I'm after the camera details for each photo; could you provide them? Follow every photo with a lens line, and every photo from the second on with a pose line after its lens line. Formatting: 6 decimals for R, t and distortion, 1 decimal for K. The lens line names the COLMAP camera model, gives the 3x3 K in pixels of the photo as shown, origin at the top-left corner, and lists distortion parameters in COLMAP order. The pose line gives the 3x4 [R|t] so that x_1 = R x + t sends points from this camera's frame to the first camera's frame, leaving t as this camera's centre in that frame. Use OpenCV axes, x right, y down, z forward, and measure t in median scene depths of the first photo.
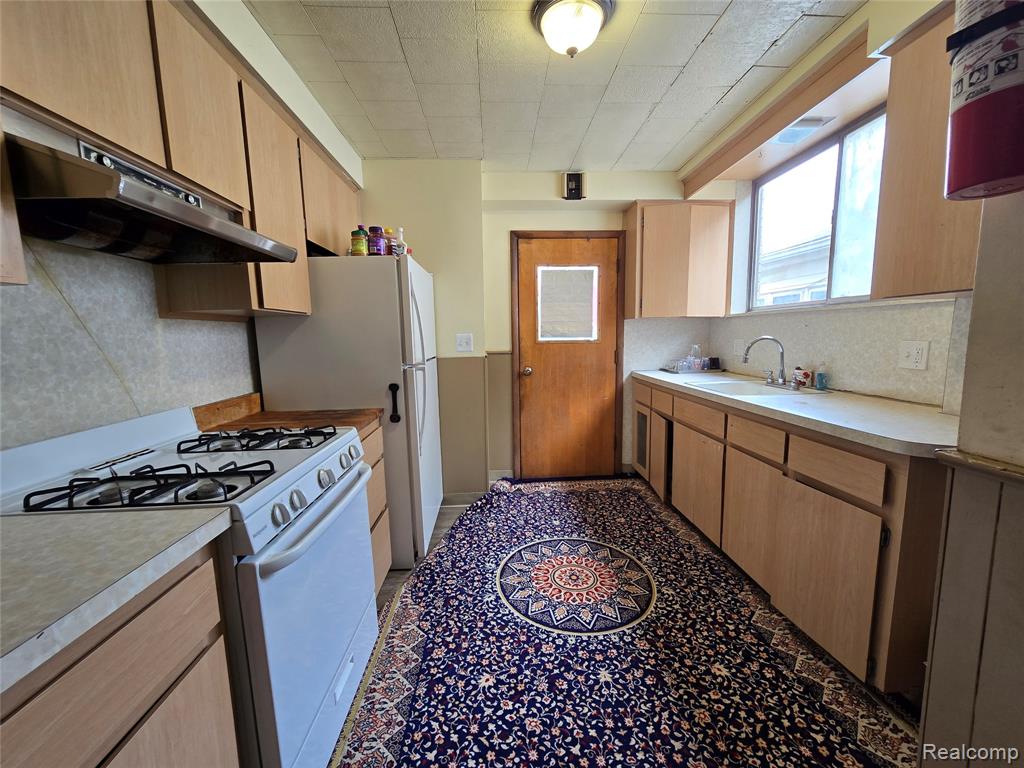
lens RADIAL K [[424.0, 0, 527.4], [0, 424.0, 384.5], [0, 0, 1]] dist [-0.005251, 0.000882]
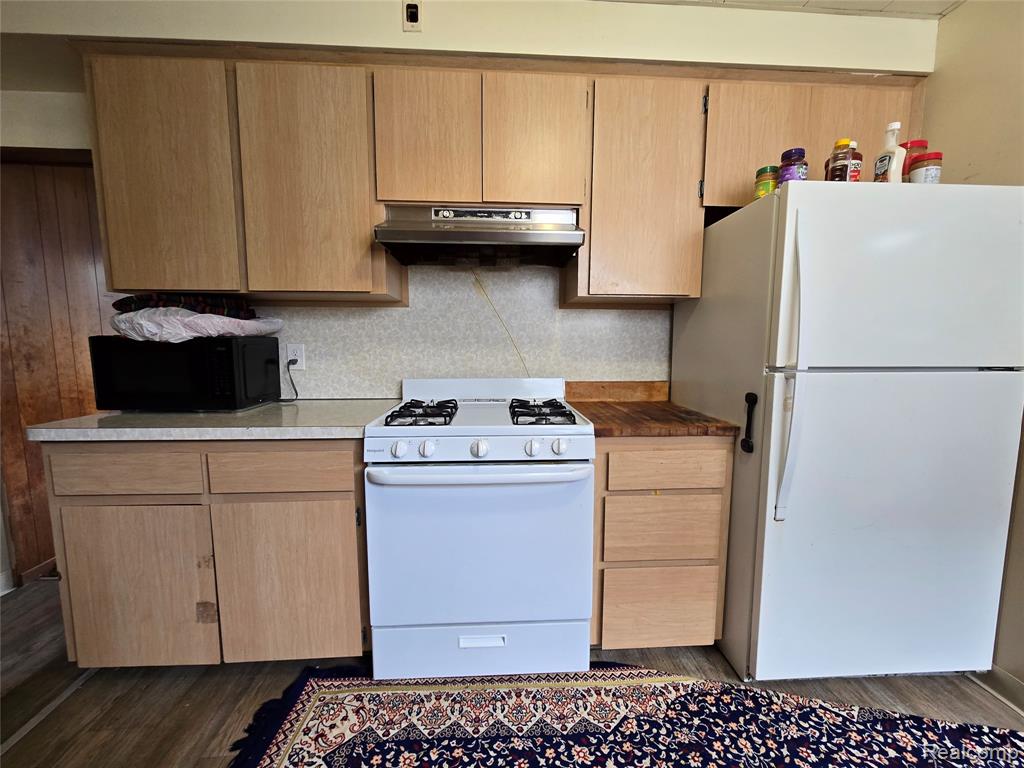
lens RADIAL K [[424.0, 0, 513.3], [0, 424.0, 386.3], [0, 0, 1]] dist [-0.005251, 0.000882]
pose [[-0.015609, 0.114113, -0.993345, 0.487505], [-0.134195, 0.984239, 0.115175, -0.054162], [0.990832, 0.135099, -0.000050, 0.897356]]
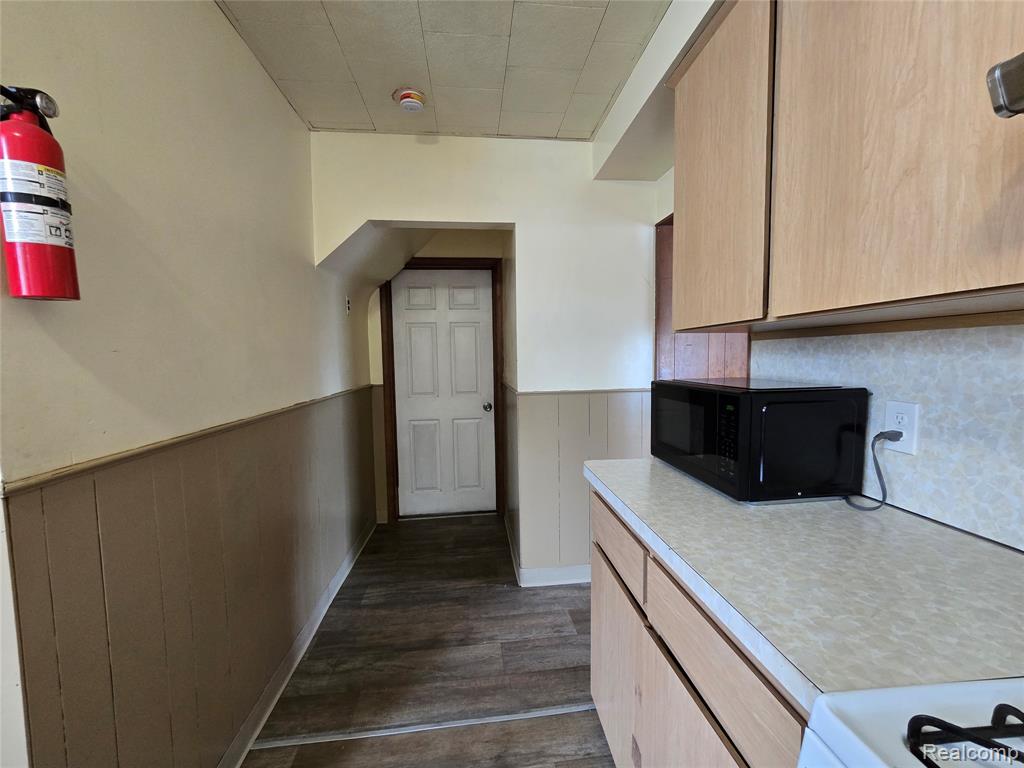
lens RADIAL K [[424.0, 0, 513.0], [0, 424.0, 388.5], [0, 0, 1]] dist [-0.005251, 0.000882]
pose [[-0.999434, 0.013706, -0.030736, -0.175230], [0.007407, 0.980499, 0.196383, -0.102487], [0.032828, 0.196044, -0.980045, 0.851631]]
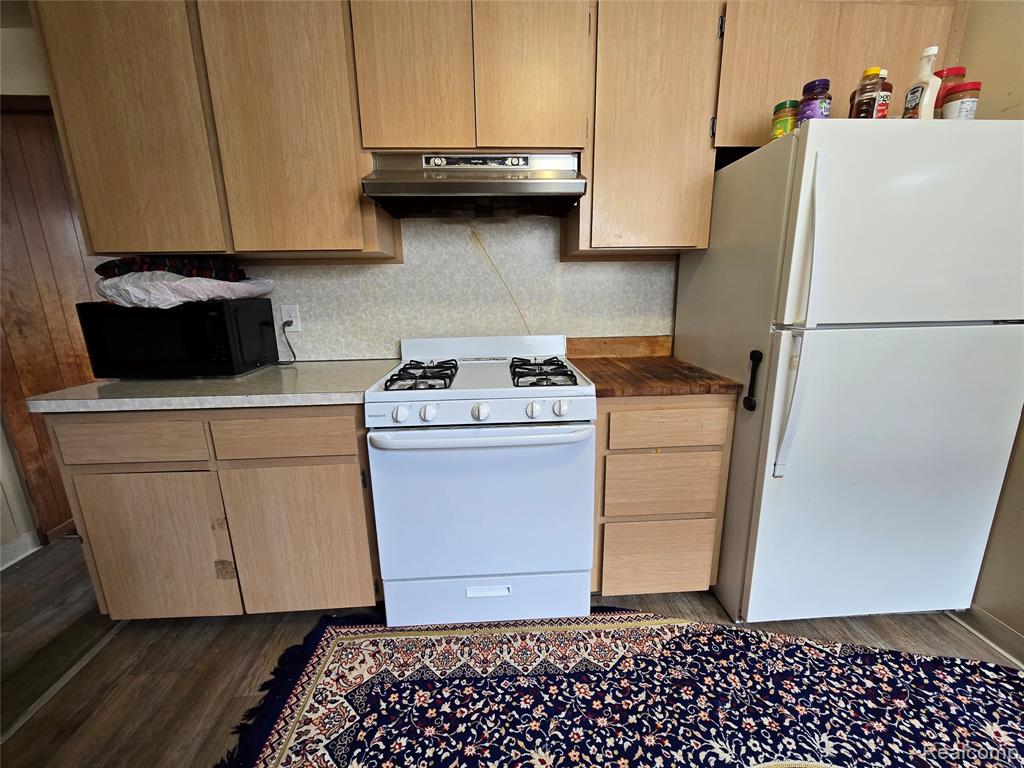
lens RADIAL K [[424.0, 0, 513.6], [0, 424.0, 386.8], [0, 0, 1]] dist [-0.005251, 0.000882]
pose [[-0.015981, 0.237370, -0.971288, 0.468027], [-0.115495, 0.964471, 0.237605, -0.084971], [0.993179, 0.115976, 0.012002, 0.896606]]
